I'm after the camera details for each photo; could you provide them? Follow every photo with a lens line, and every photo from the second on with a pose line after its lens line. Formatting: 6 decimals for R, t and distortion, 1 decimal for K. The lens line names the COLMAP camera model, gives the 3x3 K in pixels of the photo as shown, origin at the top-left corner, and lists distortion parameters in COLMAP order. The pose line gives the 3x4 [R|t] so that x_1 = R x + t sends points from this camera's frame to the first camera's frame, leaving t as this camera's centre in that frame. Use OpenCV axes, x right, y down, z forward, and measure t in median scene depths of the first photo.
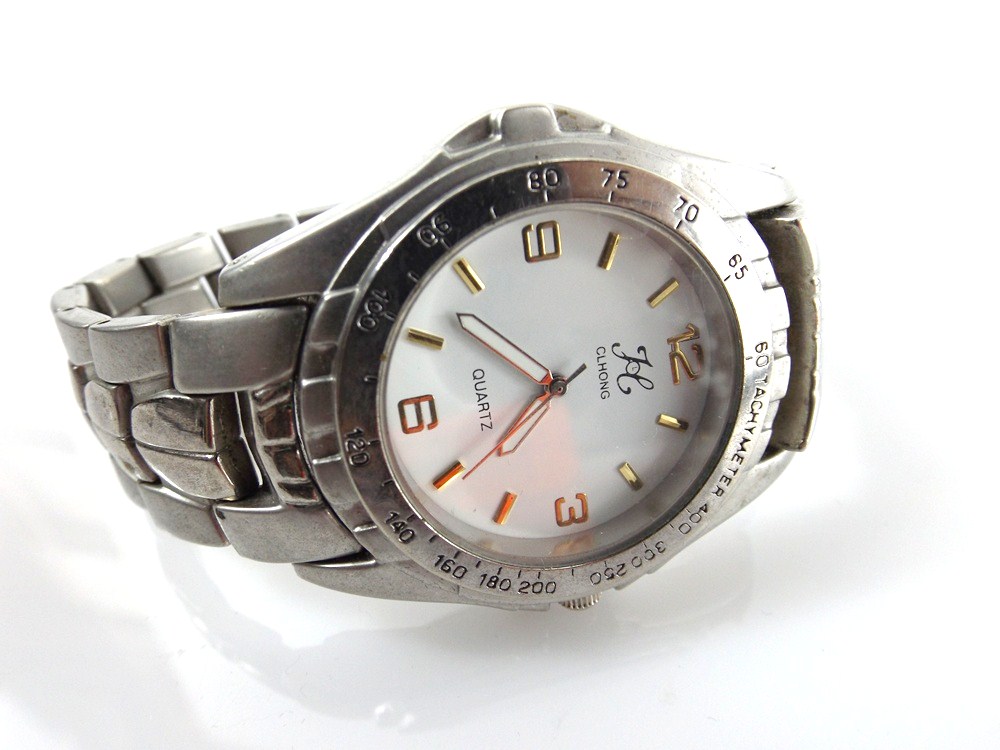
lens RADIAL K [[761.8, 0, 497.4], [0, 761.8, 381.2], [0, 0, 1]] dist [0.000158, 0.000361]
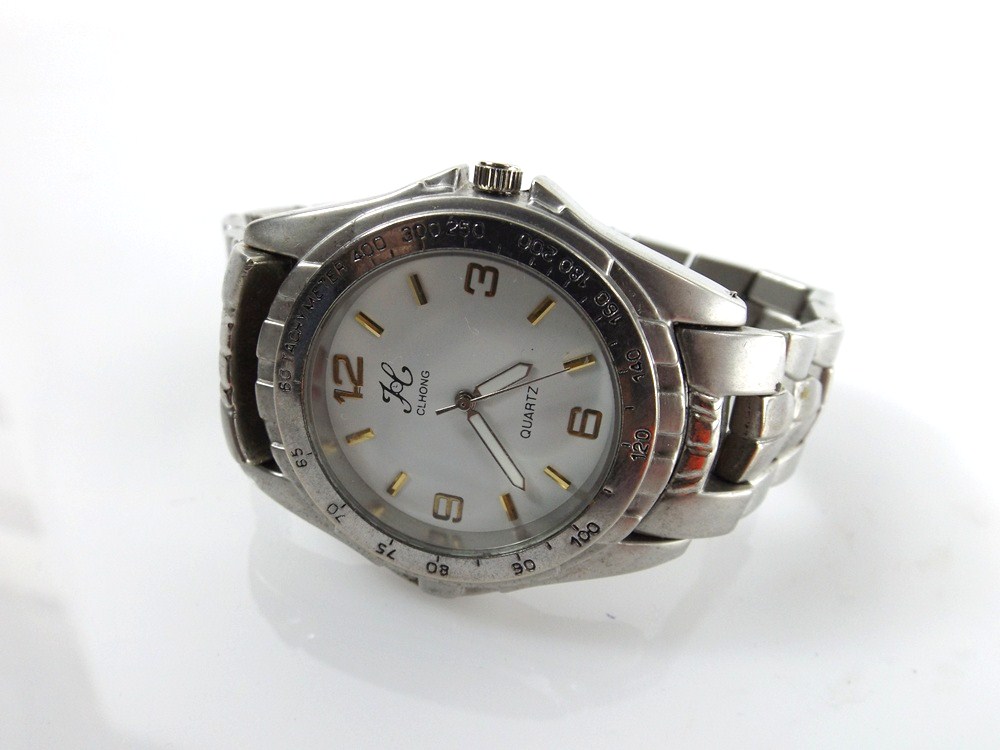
lens RADIAL K [[761.8, 0, 497.4], [0, 761.8, 381.2], [0, 0, 1]] dist [0.000158, 0.000361]
pose [[-0.956258, -0.229696, -0.181136, 0.244762], [0.292523, -0.748955, -0.594556, 0.725705], [0.000905, -0.621535, 0.783386, 0.103159]]
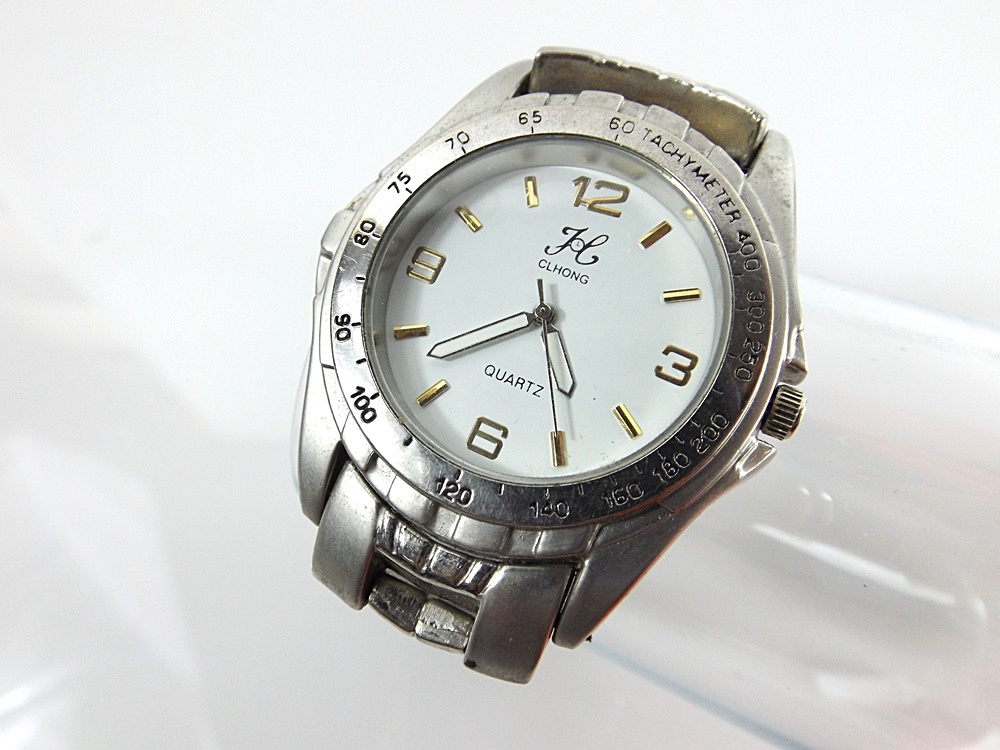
lens RADIAL K [[761.8, 0, 497.4], [0, 761.8, 381.2], [0, 0, 1]] dist [0.000158, 0.000361]
pose [[0.486143, -0.865397, -0.121460, 0.092018], [0.700842, 0.469121, -0.537350, 0.551098], [0.522001, 0.176104, 0.834567, 0.118236]]
